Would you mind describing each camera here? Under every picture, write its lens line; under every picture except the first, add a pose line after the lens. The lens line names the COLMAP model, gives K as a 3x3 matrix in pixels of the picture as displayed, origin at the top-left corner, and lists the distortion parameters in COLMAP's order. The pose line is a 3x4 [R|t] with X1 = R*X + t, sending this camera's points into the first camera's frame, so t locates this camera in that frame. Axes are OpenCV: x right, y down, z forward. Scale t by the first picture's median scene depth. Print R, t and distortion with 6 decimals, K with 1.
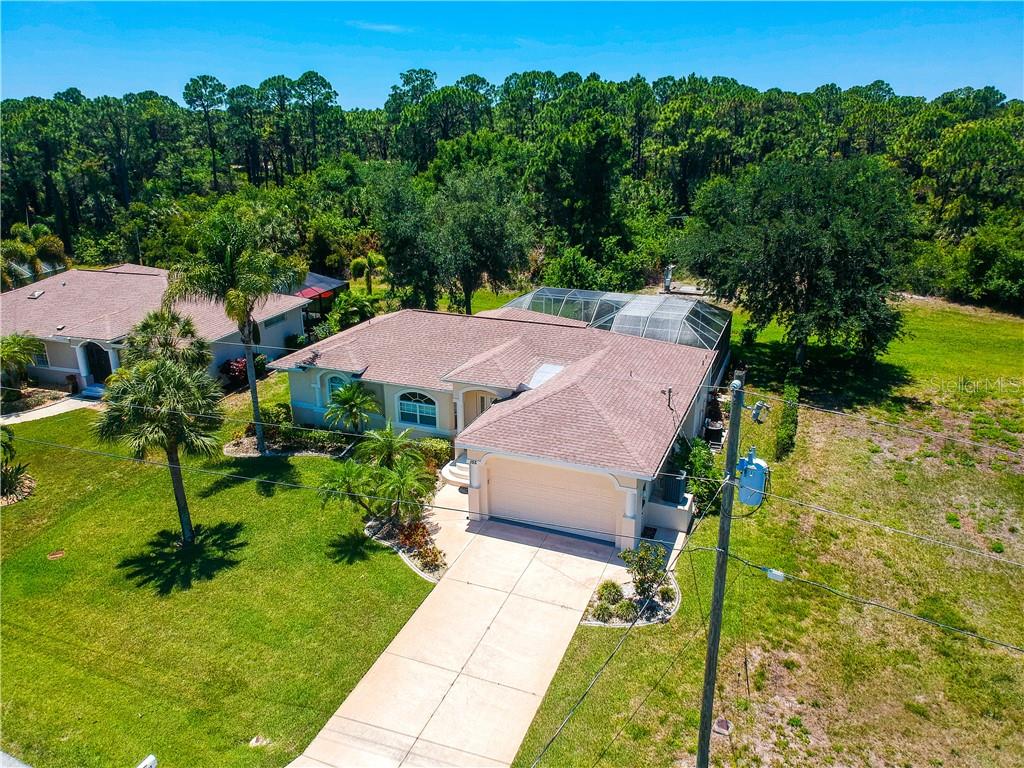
lens RADIAL K [[743.7, 0, 513.7], [0, 743.7, 380.7], [0, 0, 1]] dist [0.131831, -0.216199]
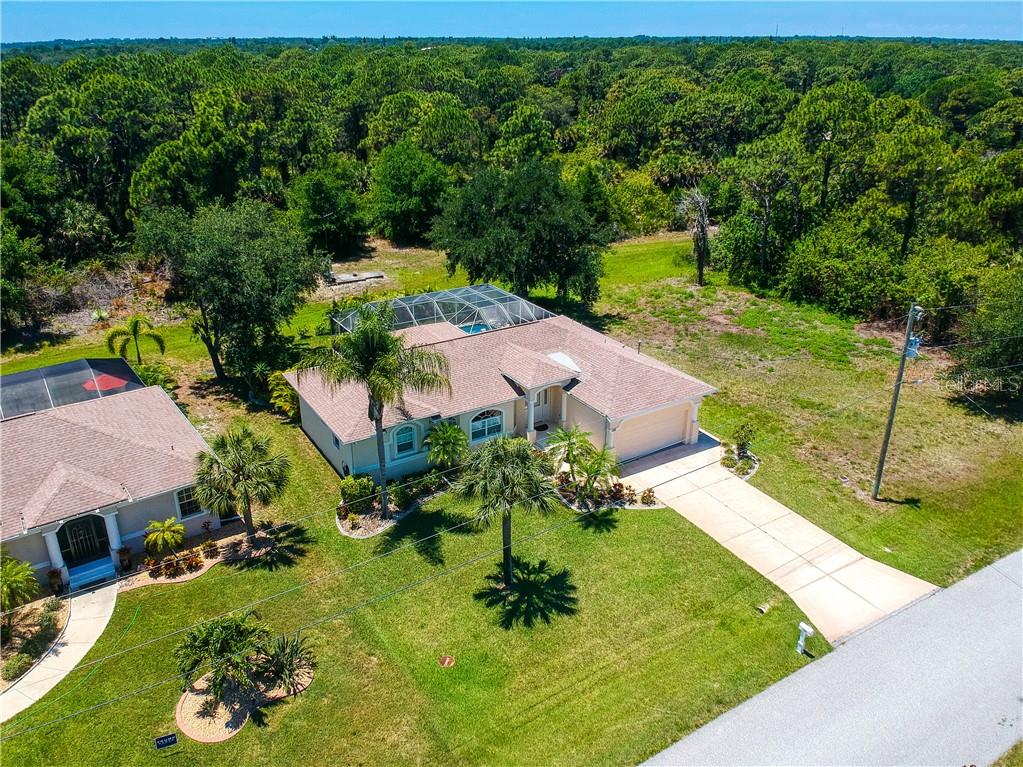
lens RADIAL K [[757.3, 0, 508.9], [0, 757.3, 383.1], [0, 0, 1]] dist [0.077883, -0.142264]
pose [[0.589413, -0.322726, 0.740567, -0.977442], [0.270418, 0.942669, 0.195575, -0.248619], [-0.761227, 0.084989, 0.642892, 0.193678]]
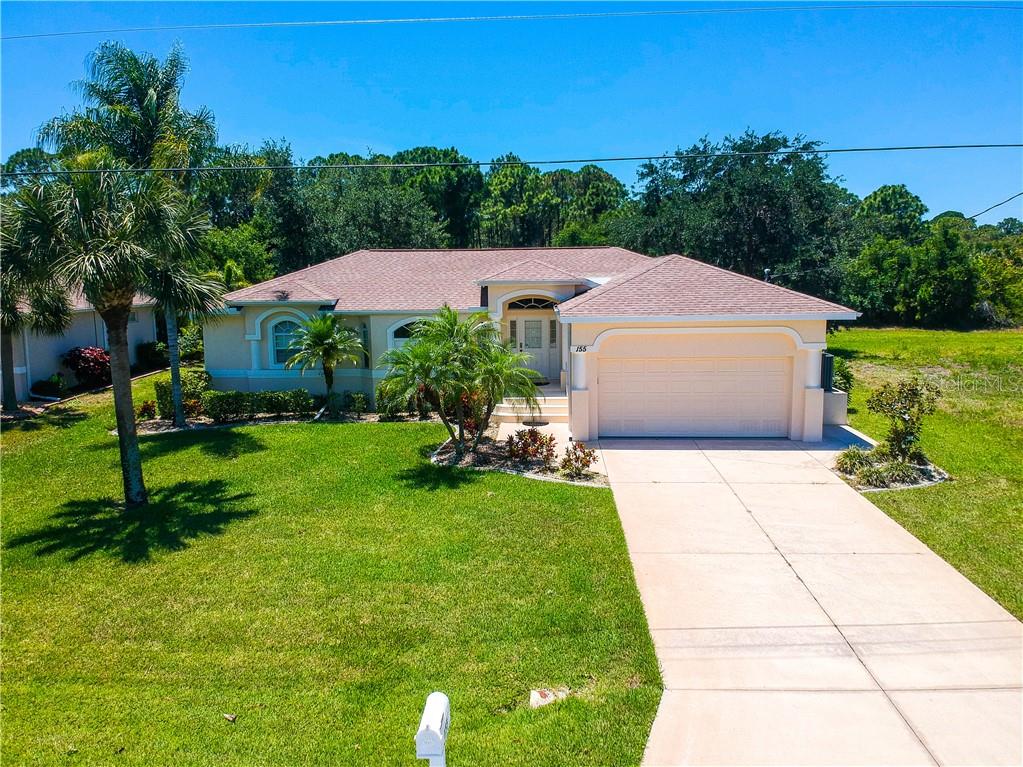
lens RADIAL K [[742.9, 0, 513.2], [0, 742.9, 380.2], [0, 0, 1]] dist [0.131831, -0.216199]
pose [[0.940526, -0.052808, 0.335593, -0.289027], [0.122593, 0.974040, -0.190306, 0.217366], [-0.316832, 0.220129, 0.922584, 0.315400]]
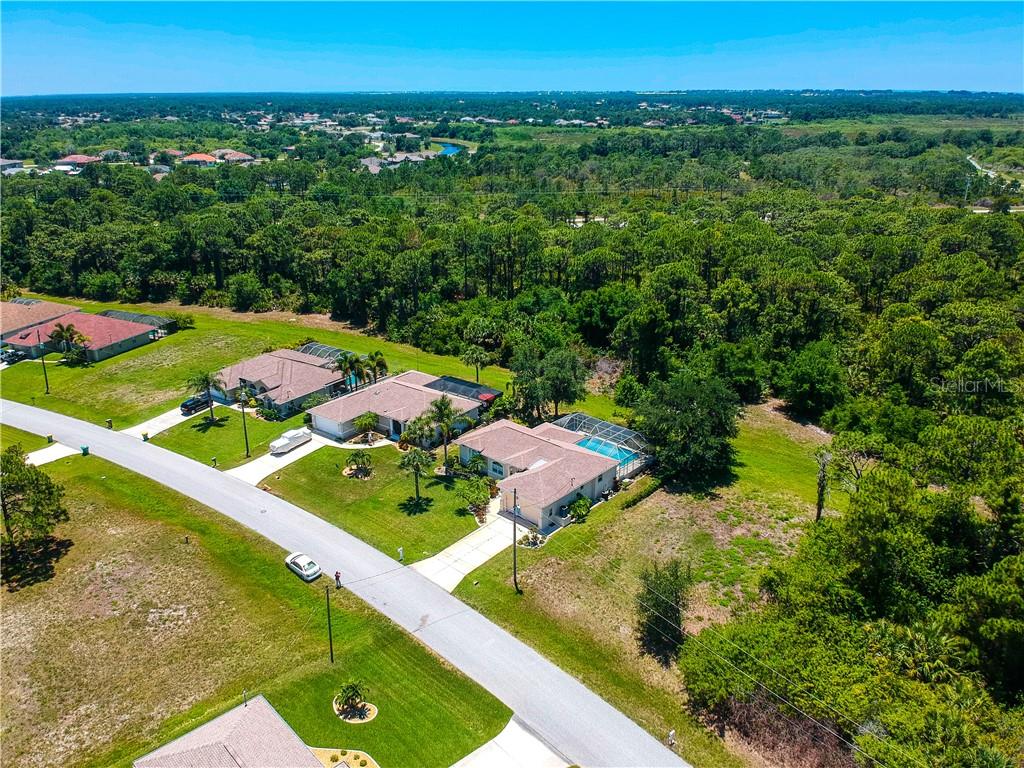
lens RADIAL K [[743.7, 0, 513.7], [0, 743.7, 380.7], [0, 0, 1]] dist [0.131831, -0.216199]
pose [[0.941944, 0.122402, -0.312664, 0.747877], [-0.118837, 0.992445, 0.030511, -0.372732], [0.314037, 0.008417, 0.949374, -1.598536]]
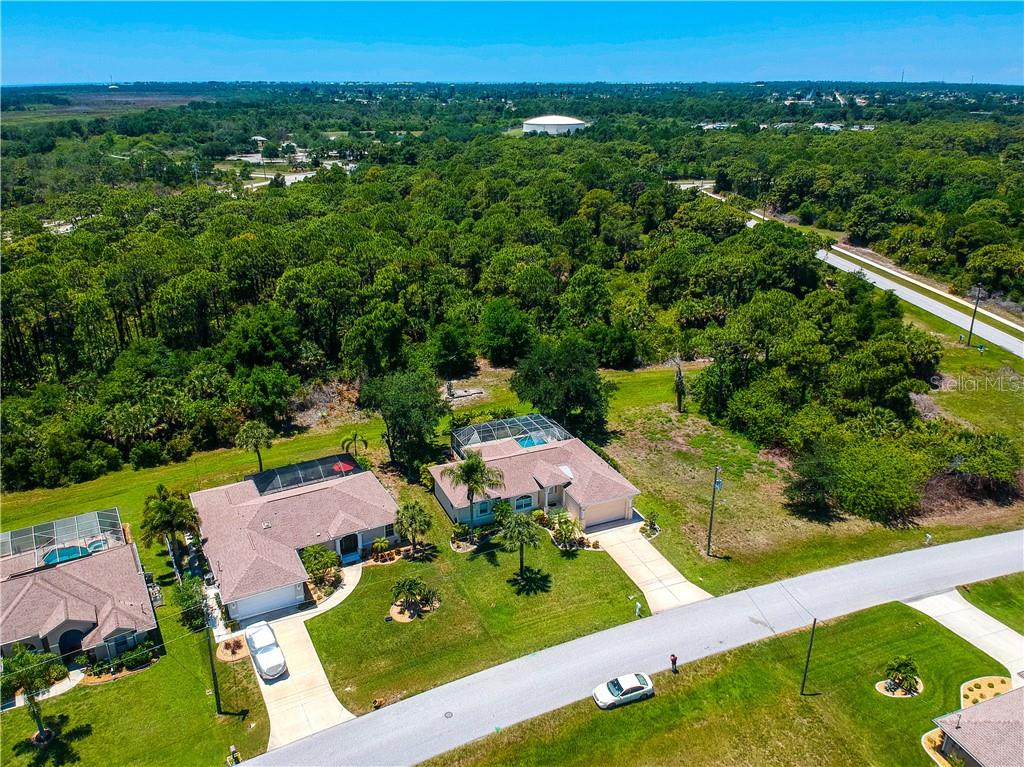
lens RADIAL K [[743.7, 0, 513.7], [0, 743.7, 380.2], [0, 0, 1]] dist [0.131831, -0.216199]
pose [[0.696209, -0.253248, 0.671684, -1.685029], [0.236935, 0.964333, 0.118001, -0.639137], [-0.677610, 0.076992, 0.731380, -0.788087]]
